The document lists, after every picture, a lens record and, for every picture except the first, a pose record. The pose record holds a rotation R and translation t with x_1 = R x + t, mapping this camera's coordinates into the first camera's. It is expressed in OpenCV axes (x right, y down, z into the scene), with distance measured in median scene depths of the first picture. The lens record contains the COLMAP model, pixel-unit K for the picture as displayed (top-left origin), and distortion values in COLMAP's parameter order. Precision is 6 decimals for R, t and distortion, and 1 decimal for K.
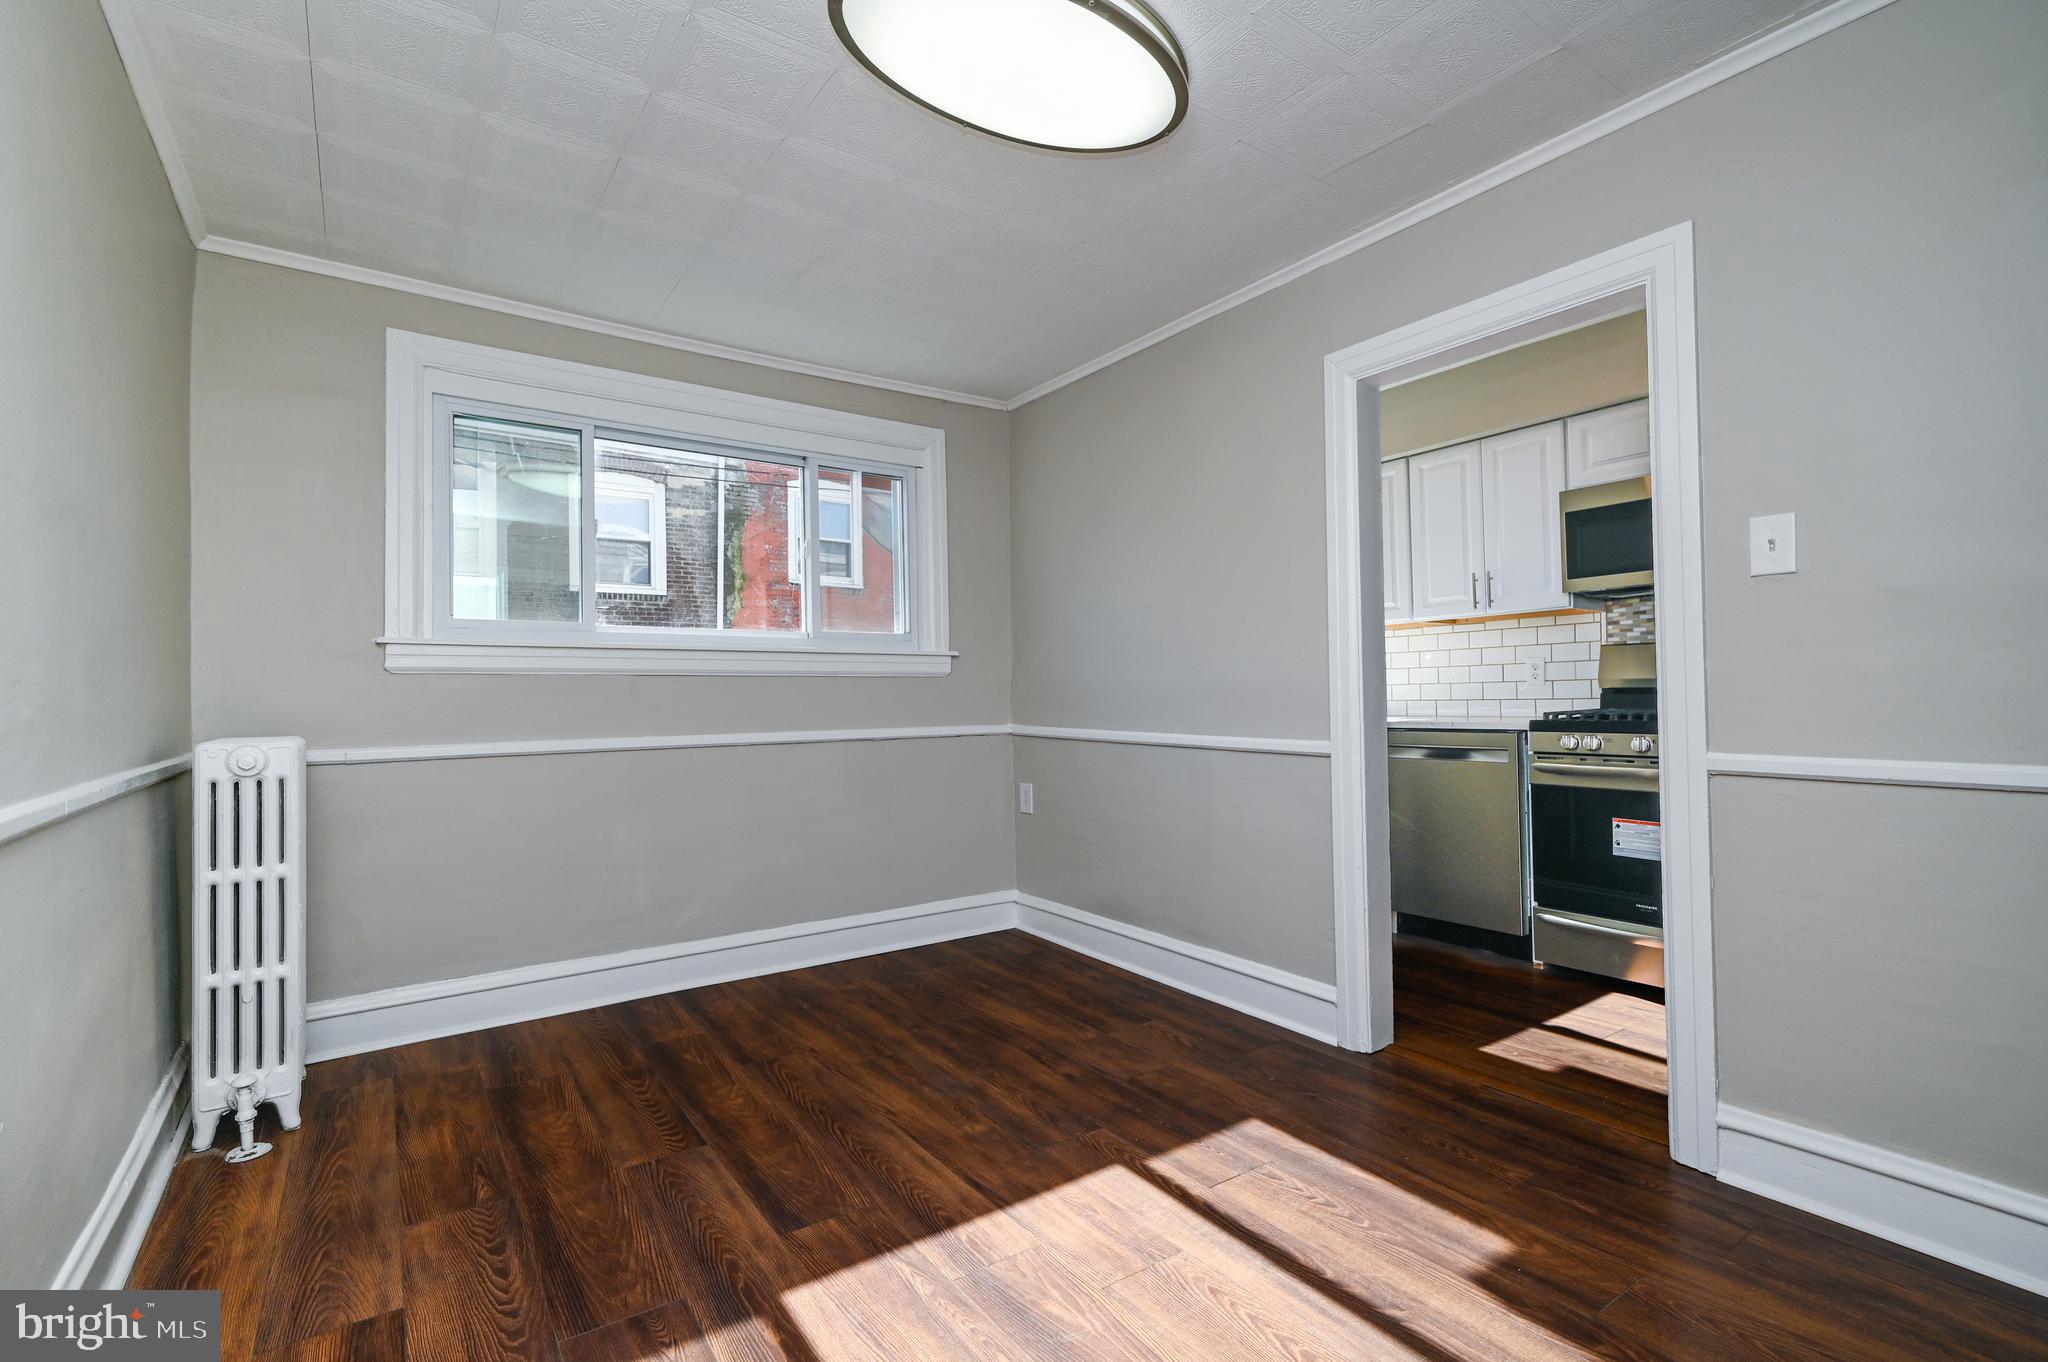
lens RADIAL K [[944.5, 0, 1020.5], [0, 944.5, 680.7], [0, 0, 1]] dist [0.001848, 0.000528]
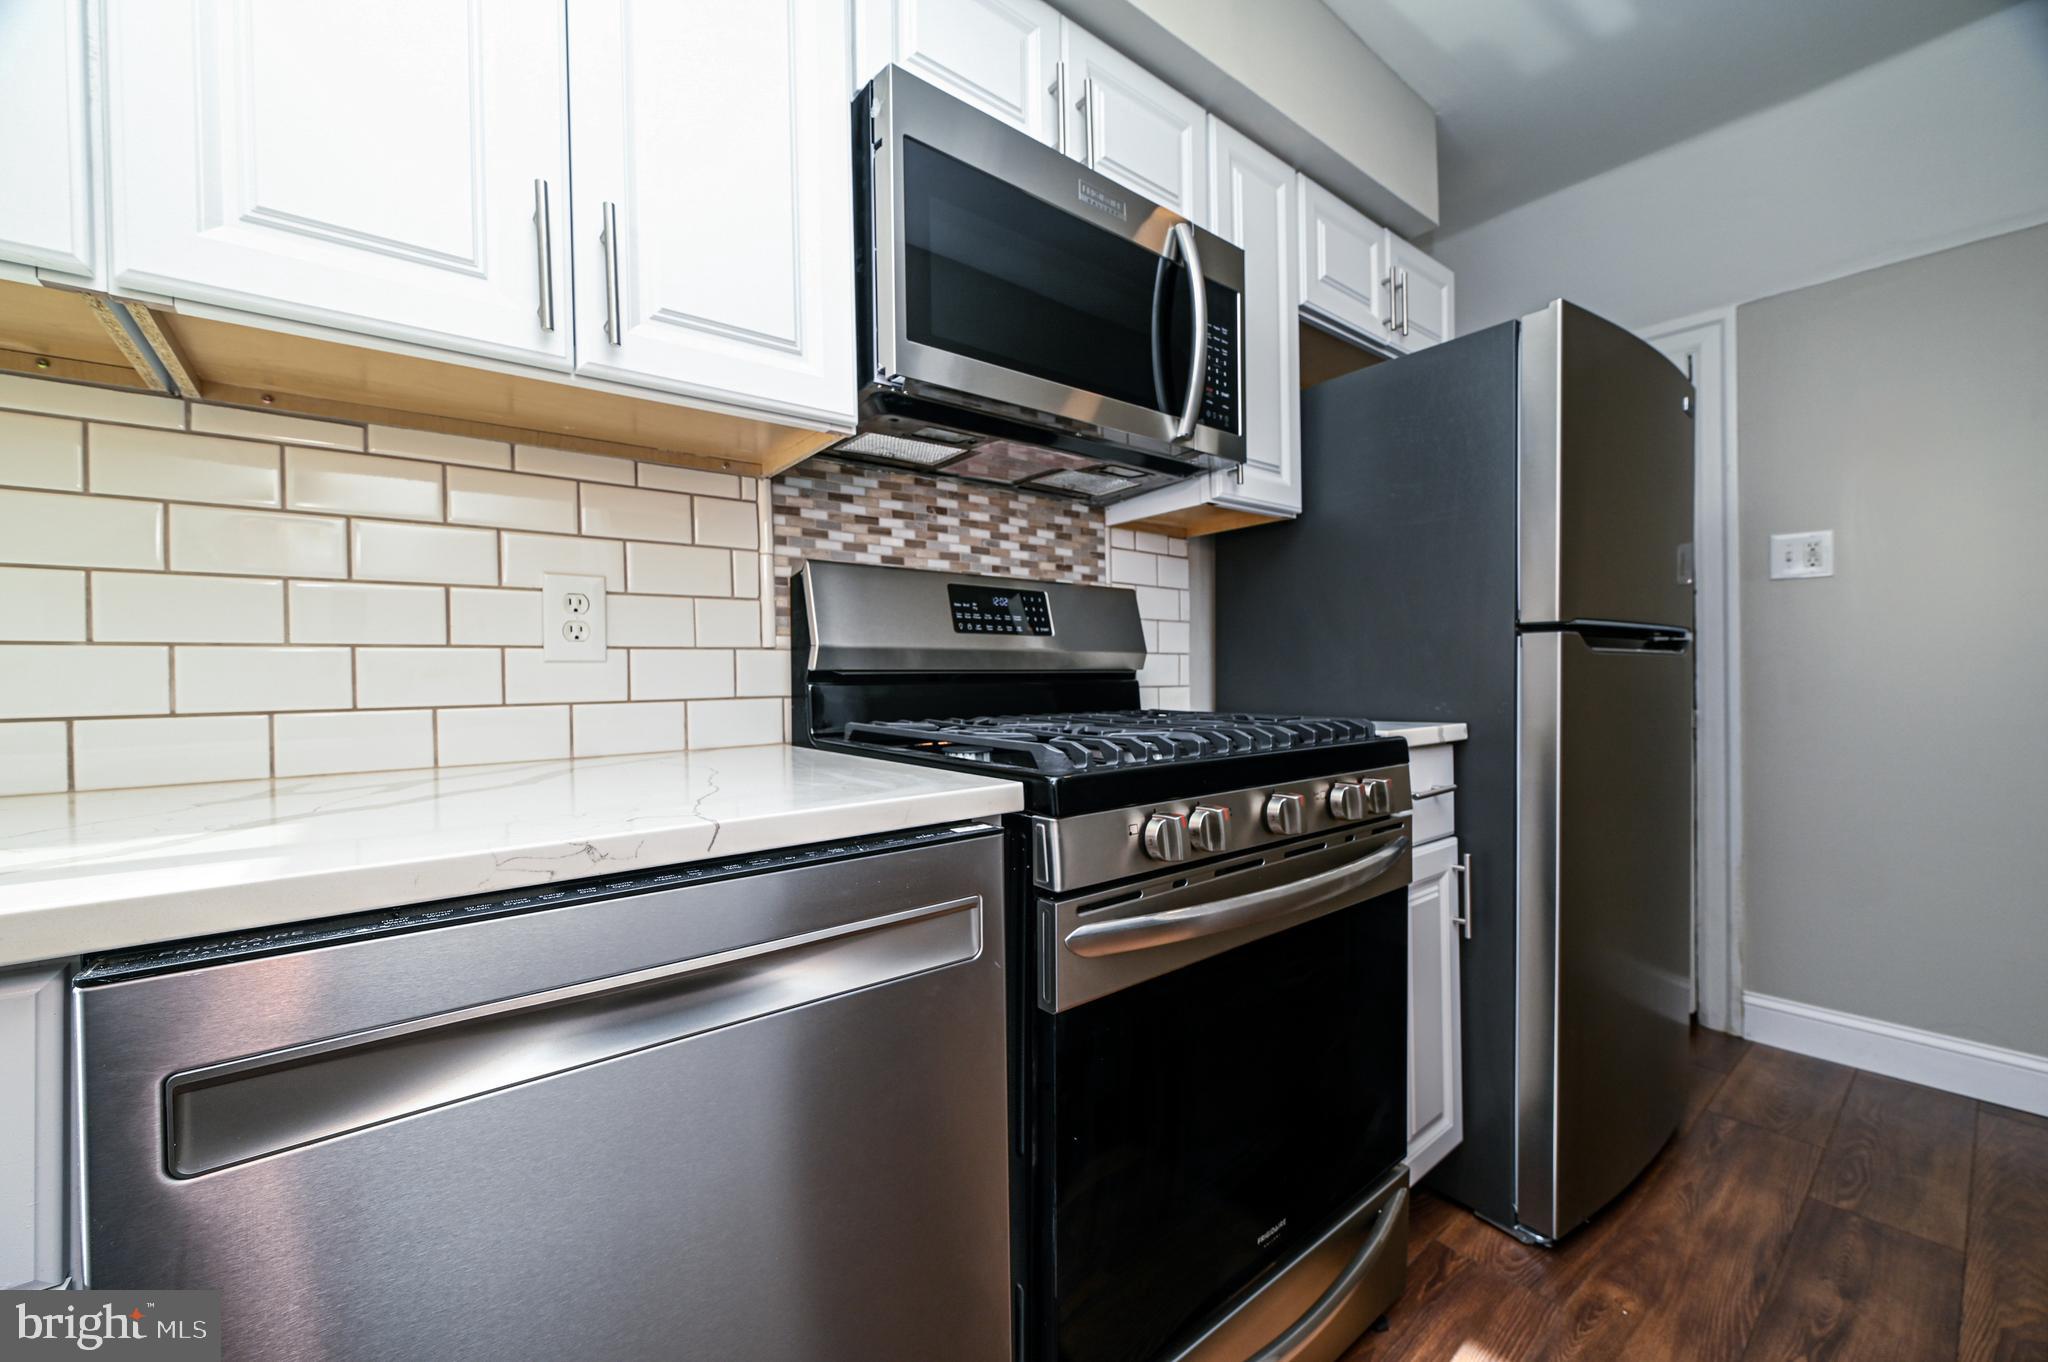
lens RADIAL K [[788.2, 0, 1021.5], [0, 788.2, 685.1], [0, 0, 1]] dist [0.020969, 0.000803]
pose [[-0.062755, -0.000494, 0.998029, 0.440475], [-0.005890, 0.999983, 0.000125, 0.020709], [-0.998012, -0.005871, -0.062757, 1.437306]]
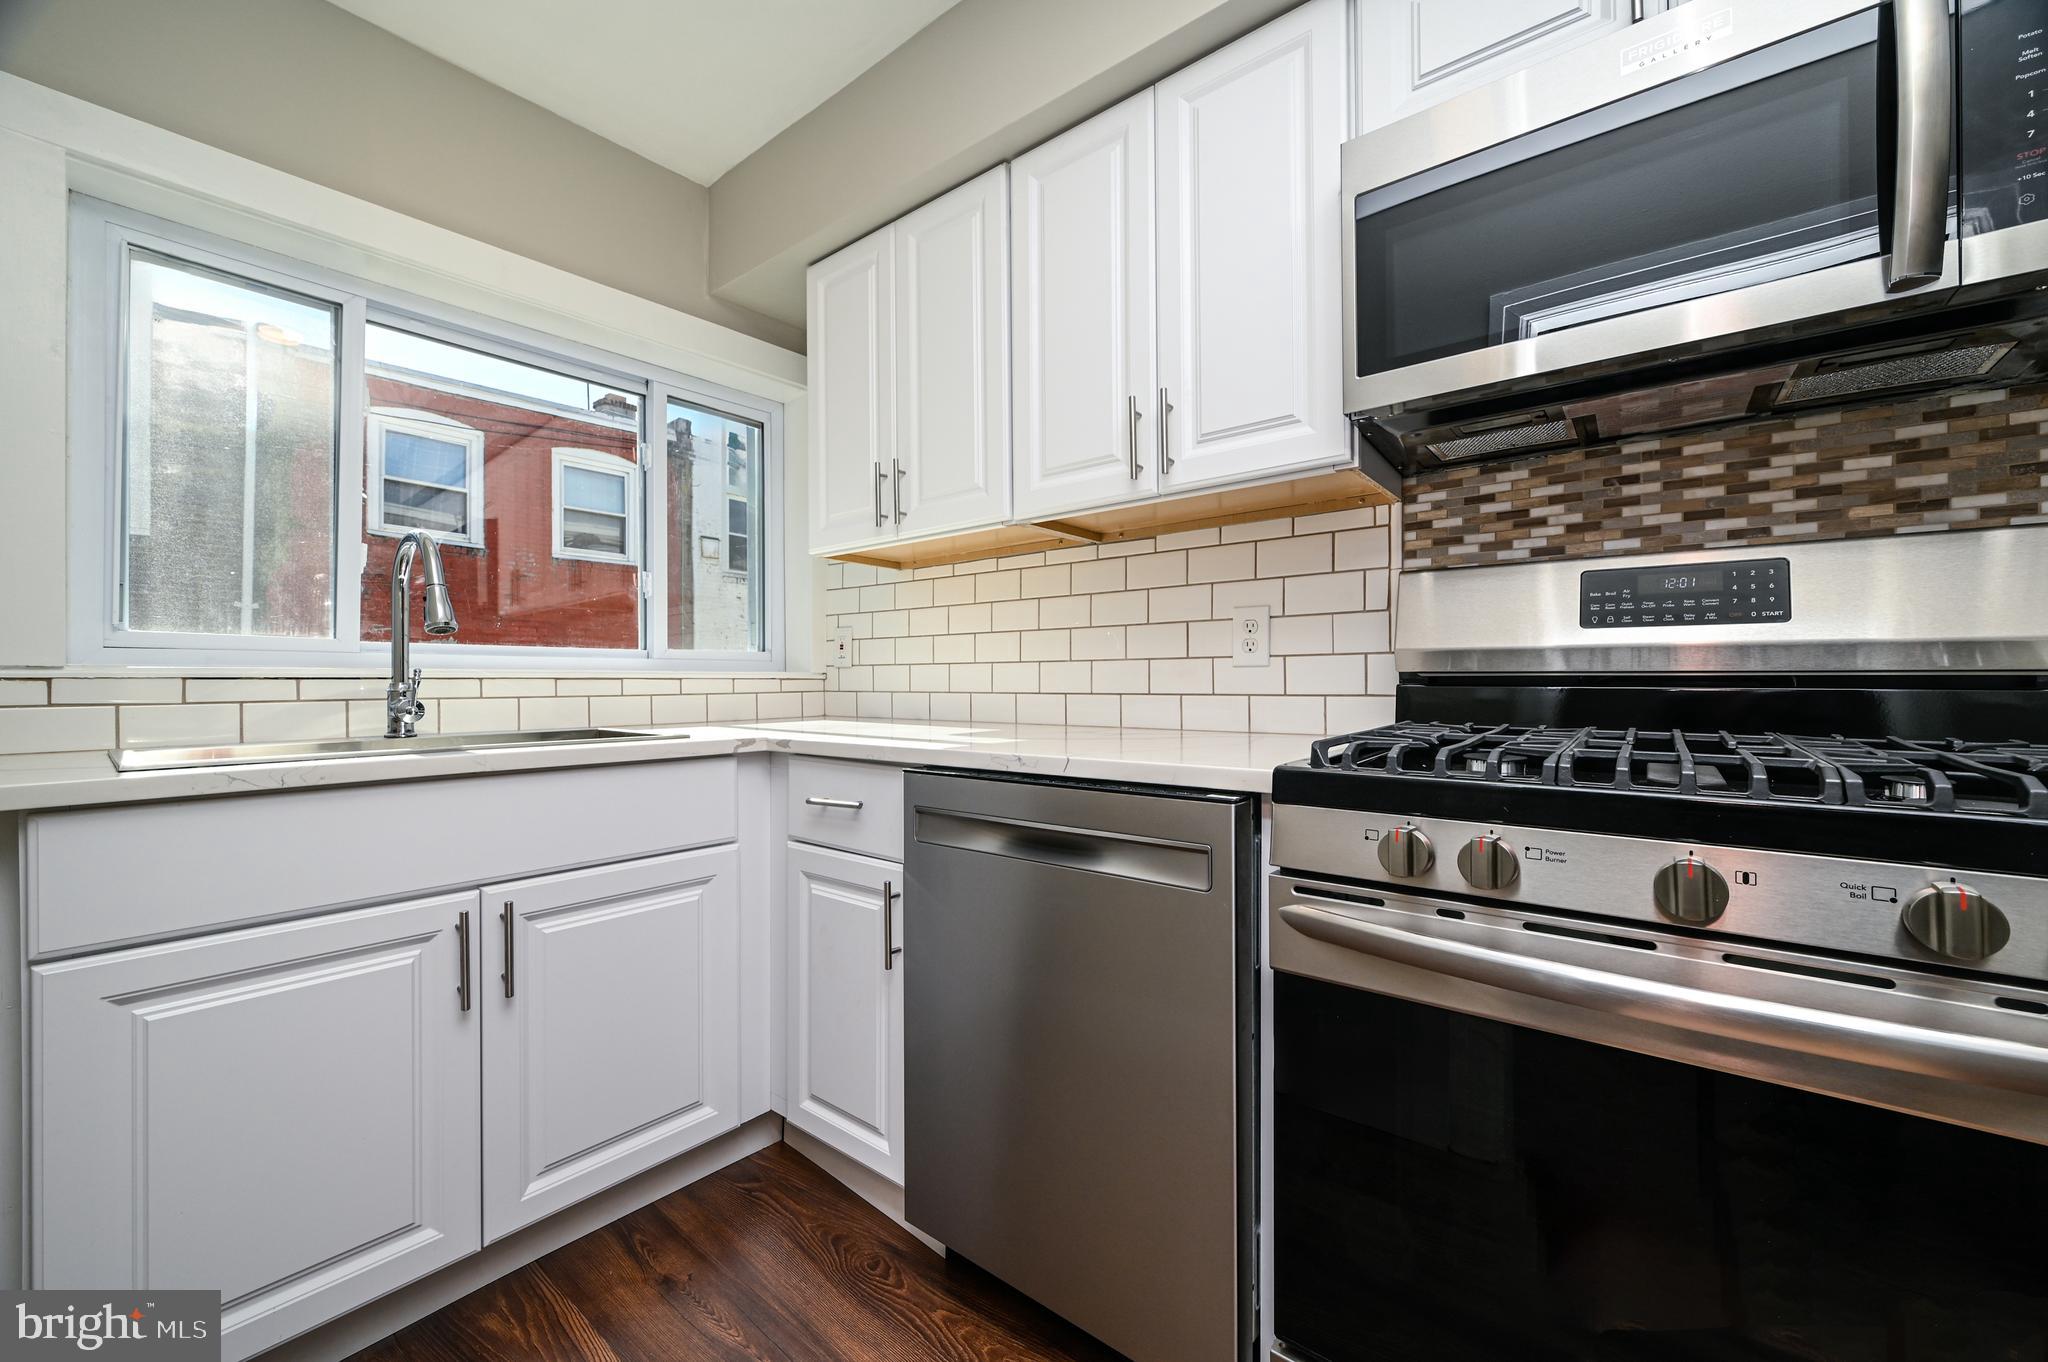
lens RADIAL K [[798.7, 0, 1029.0], [0, 798.7, 679.1], [0, 0, 1]] dist [-0.000385, 0.000261]
pose [[0.956392, 0.014508, 0.291726, 0.538623], [-0.018037, 0.999793, 0.009413, 0.016267], [-0.291529, -0.014265, 0.956456, 1.084525]]
